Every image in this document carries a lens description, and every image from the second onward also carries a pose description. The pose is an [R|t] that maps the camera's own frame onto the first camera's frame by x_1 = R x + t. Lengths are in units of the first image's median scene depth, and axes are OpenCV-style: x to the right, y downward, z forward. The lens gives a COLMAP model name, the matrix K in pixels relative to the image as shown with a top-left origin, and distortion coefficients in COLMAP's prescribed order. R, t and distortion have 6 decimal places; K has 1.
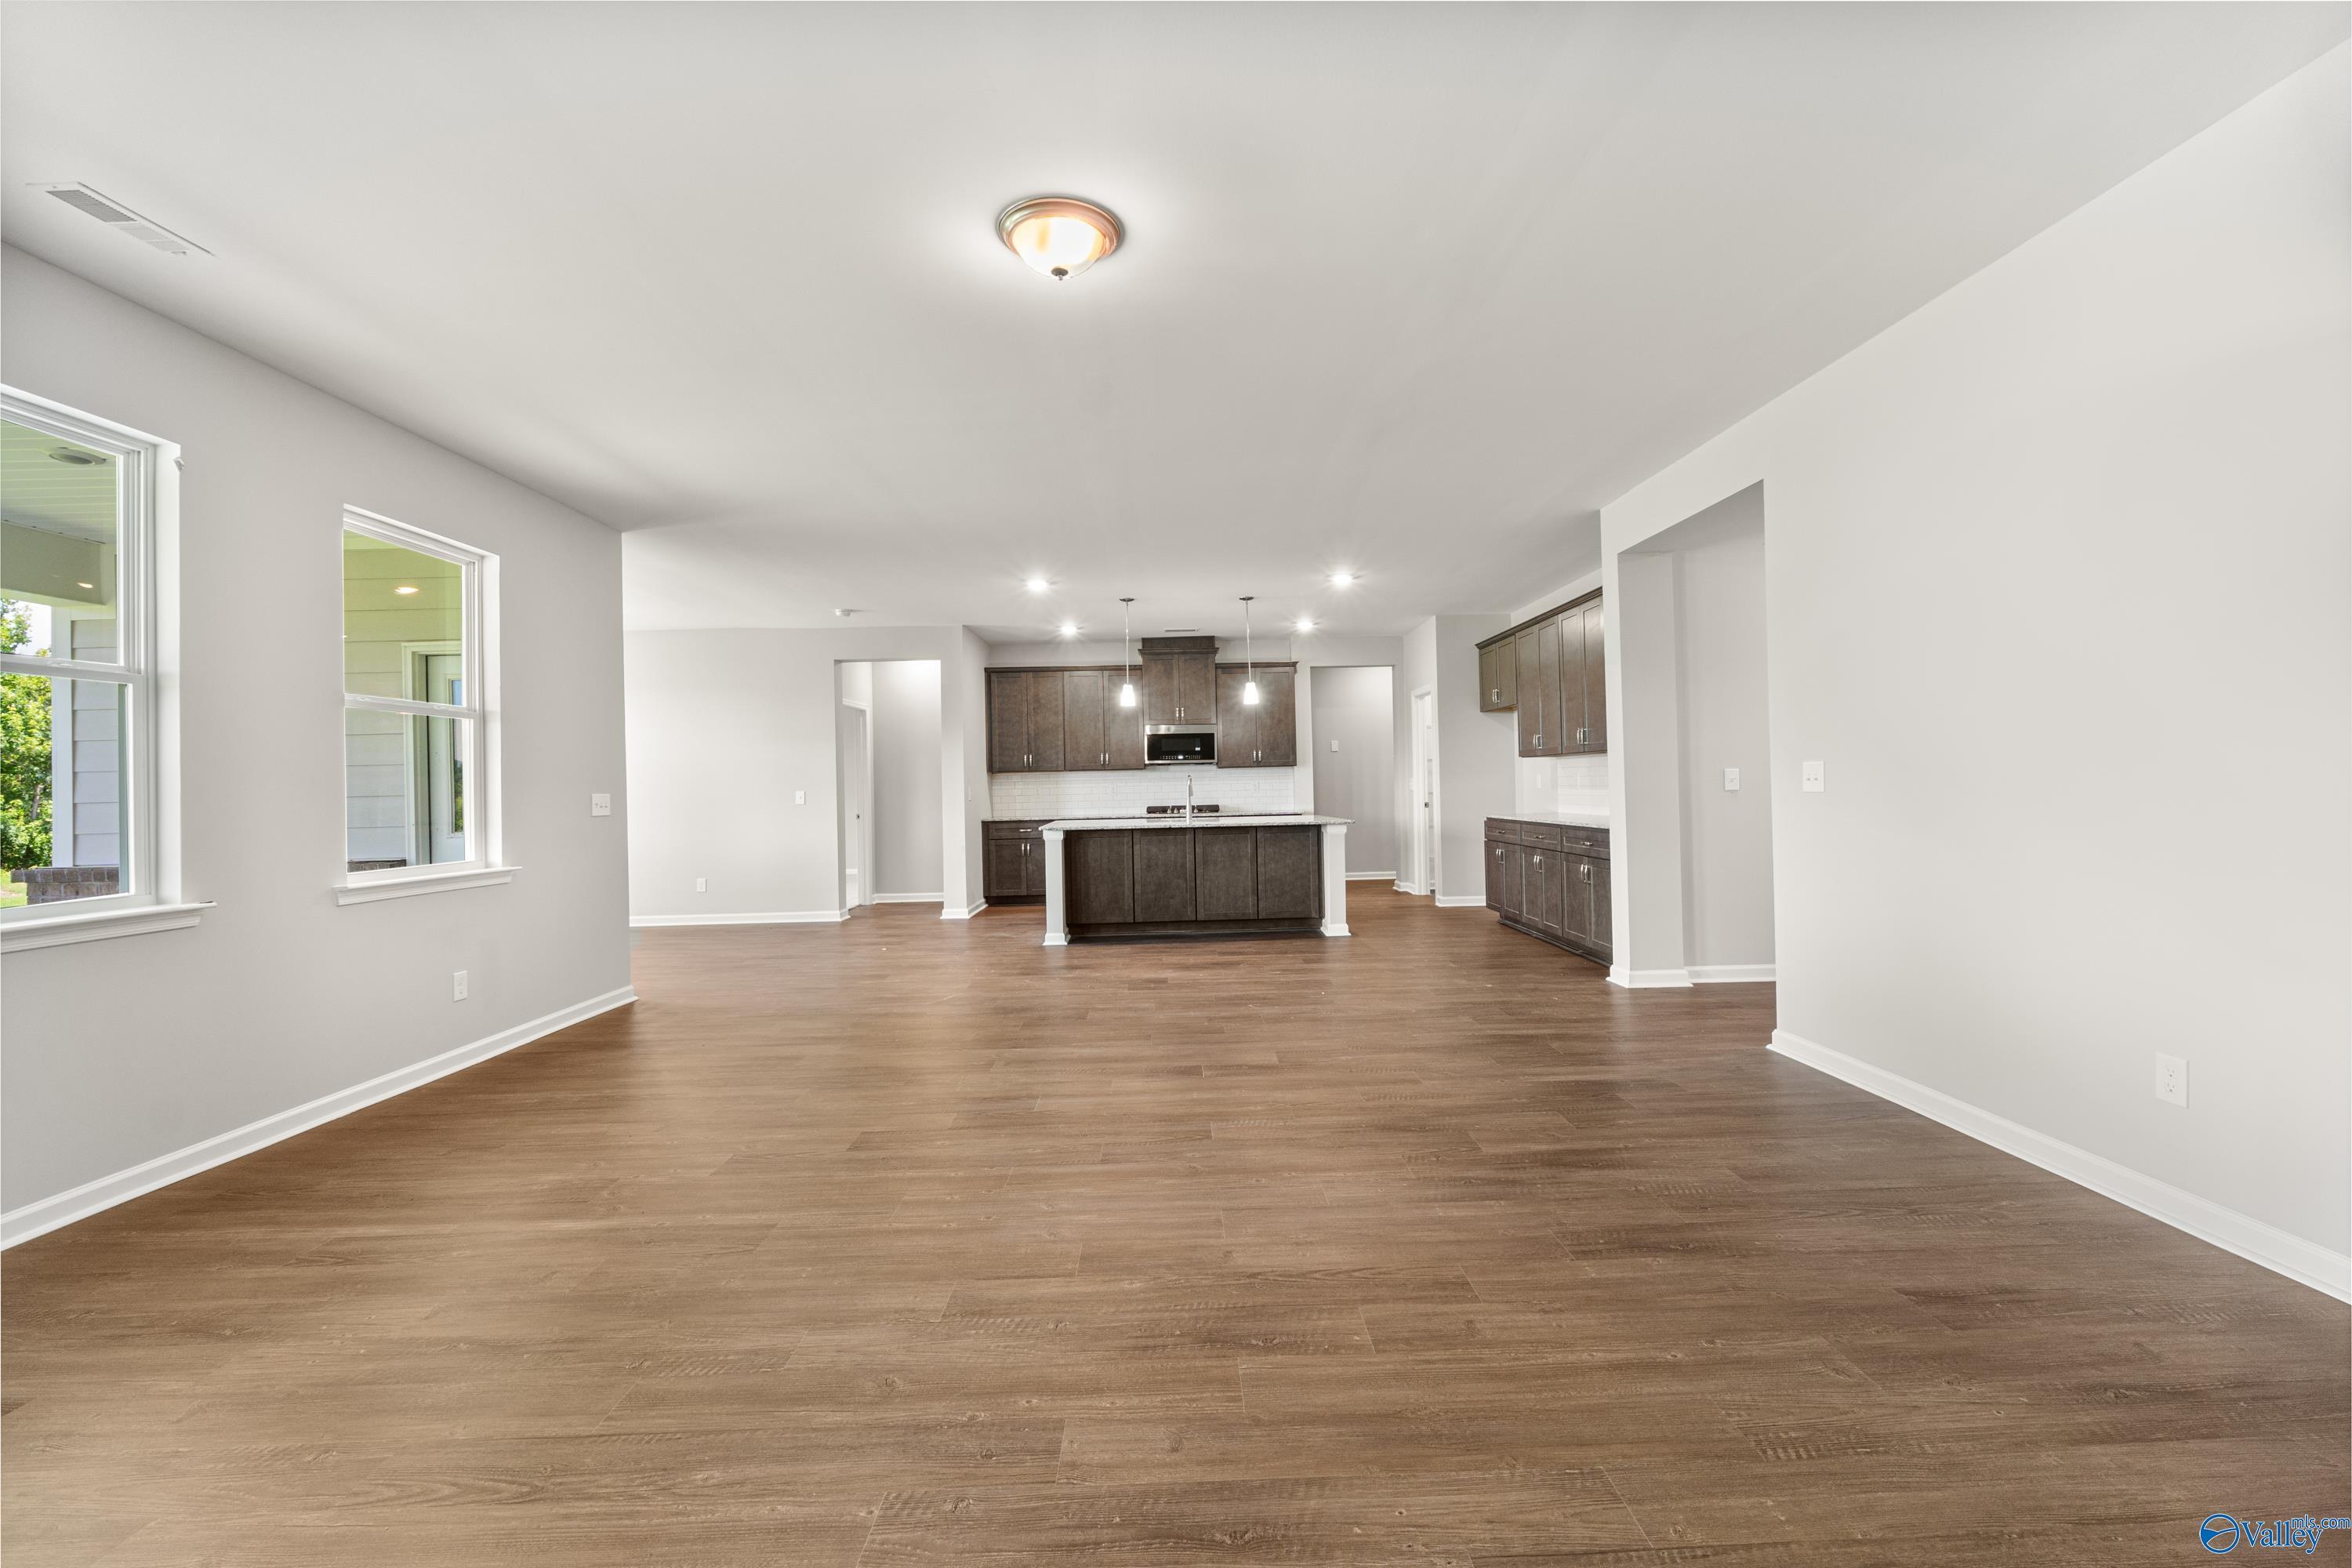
lens RADIAL K [[980.4, 0, 1190.0], [0, 980.4, 783.1], [0, 0, 1]] dist [0.000564, -0.000065]
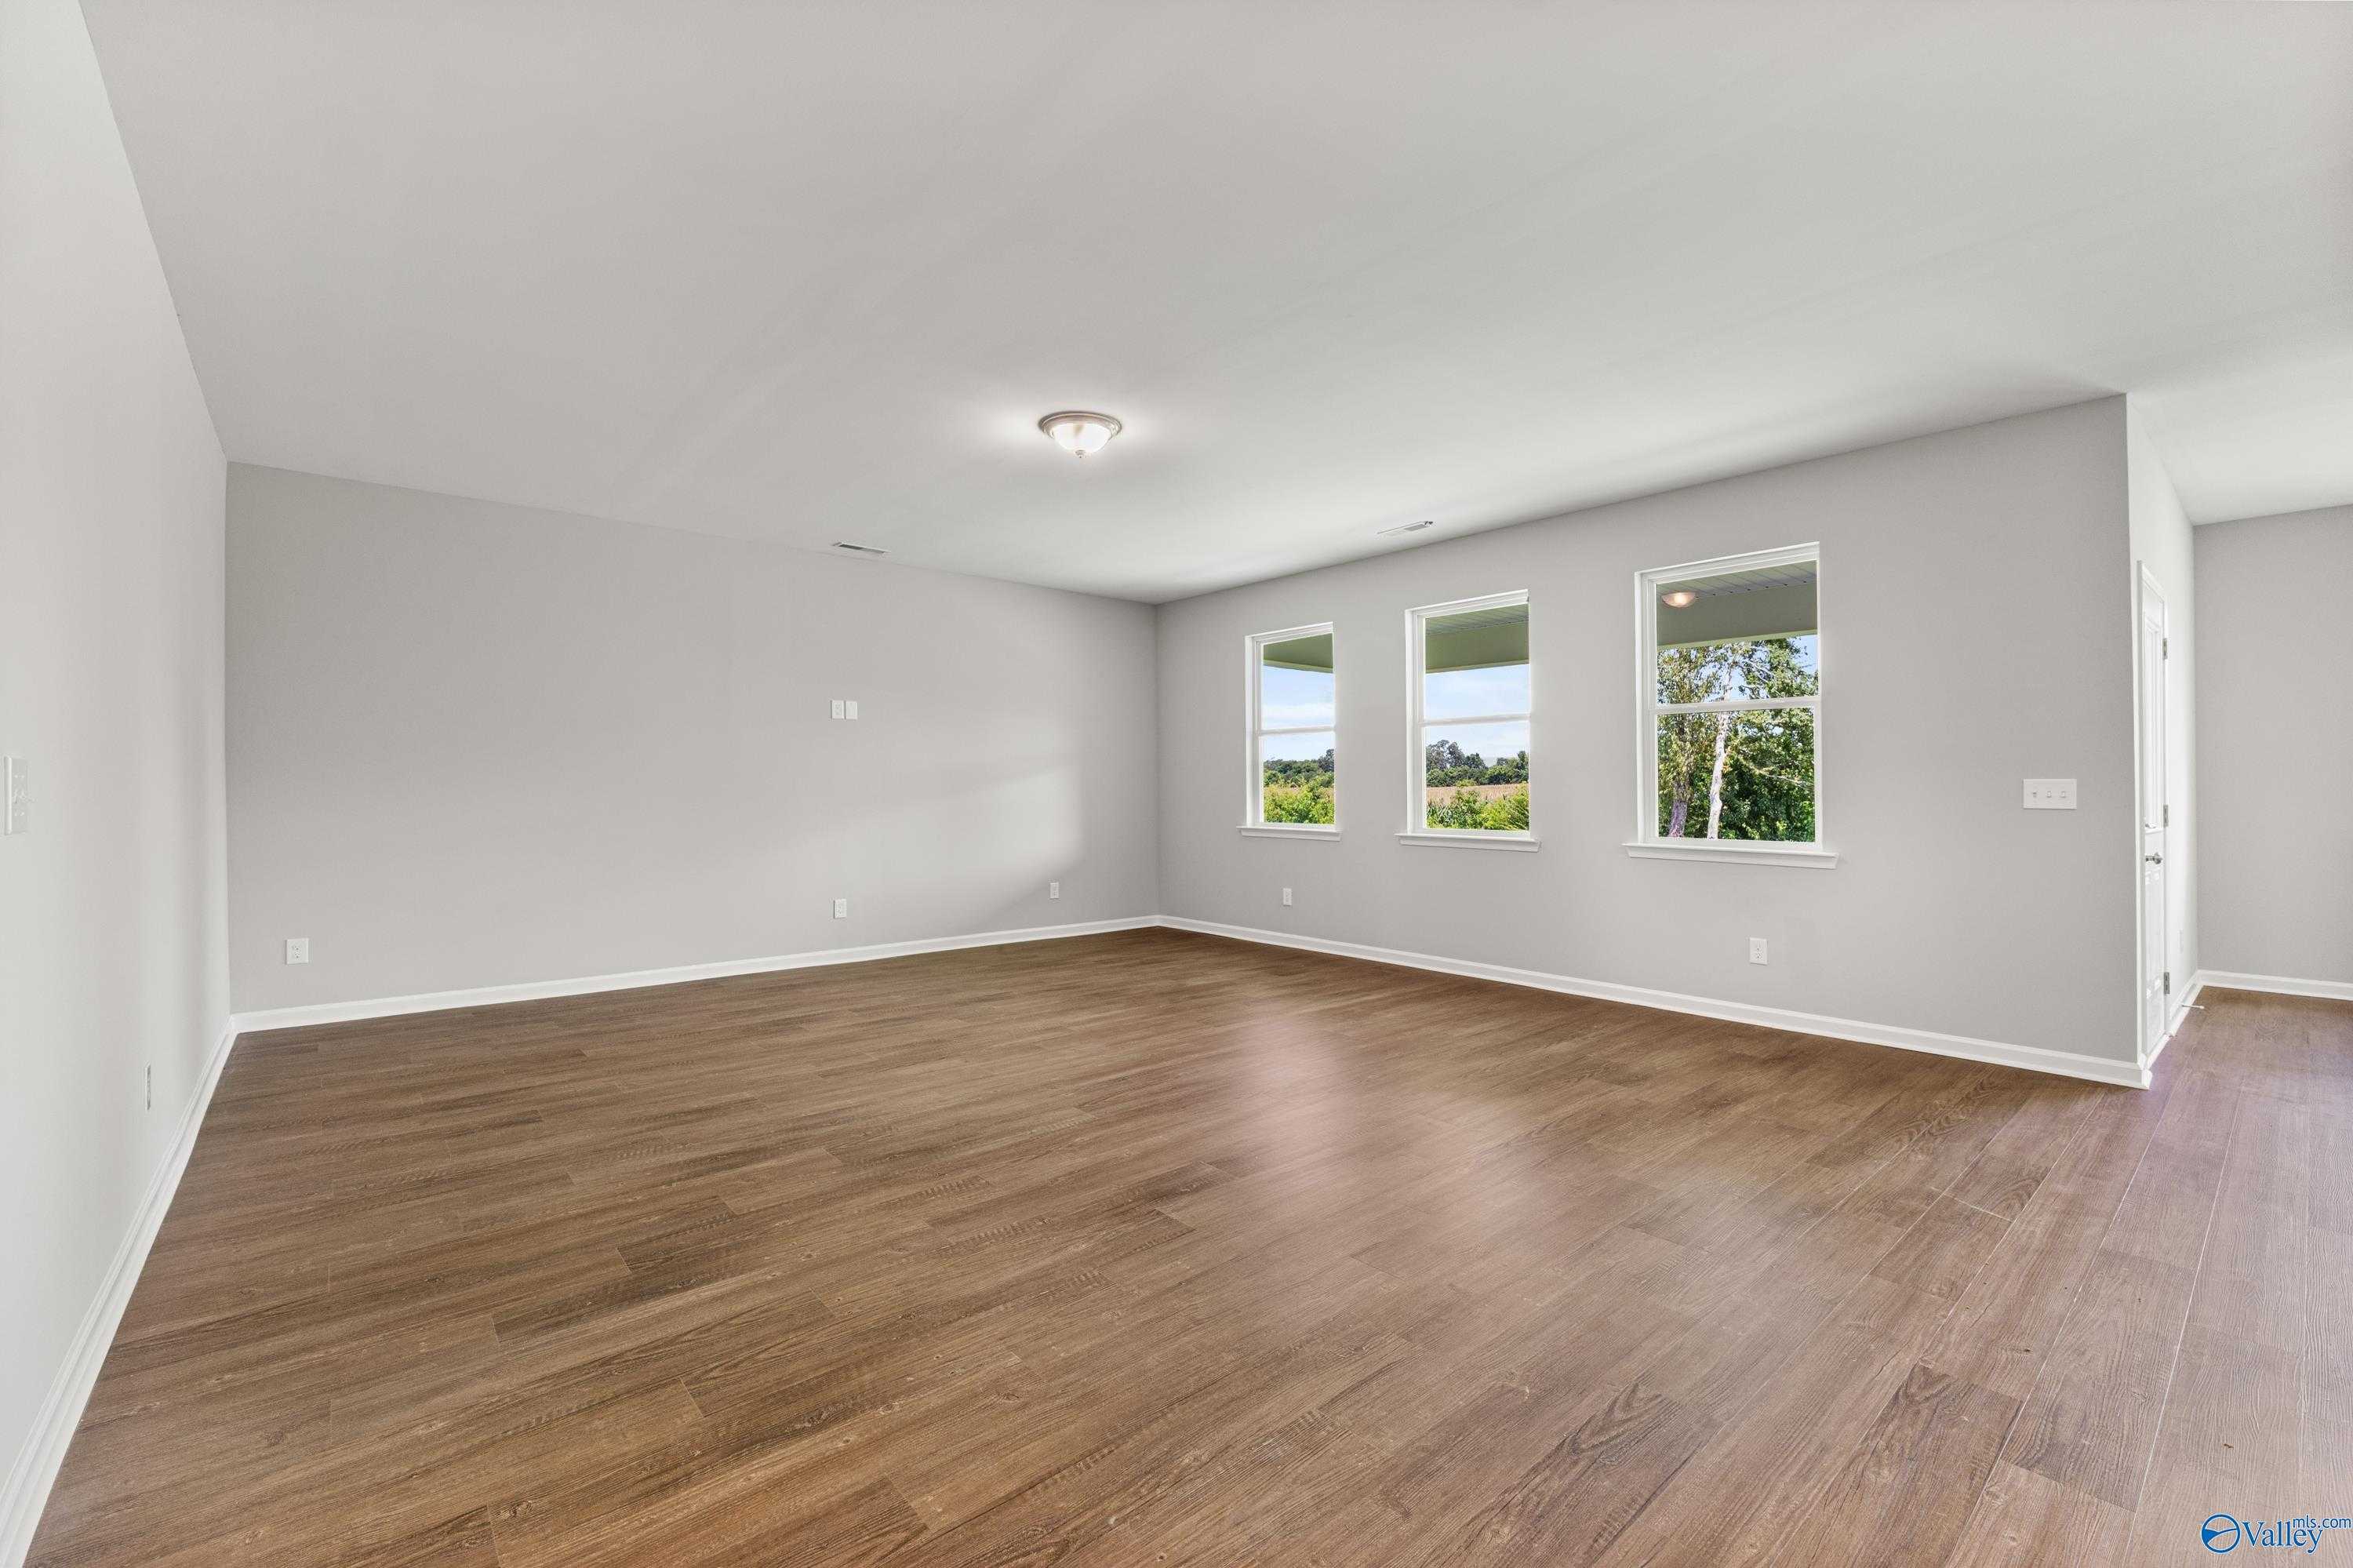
lens RADIAL K [[980.9, 0, 1190.7], [0, 980.9, 781.0], [0, 0, 1]] dist [0.000564, -0.000065]
pose [[-0.765996, 0.018664, -0.642574, 0.664006], [0.020616, 0.999777, 0.004462, -0.007216], [0.642514, -0.009829, -0.766210, 2.057248]]
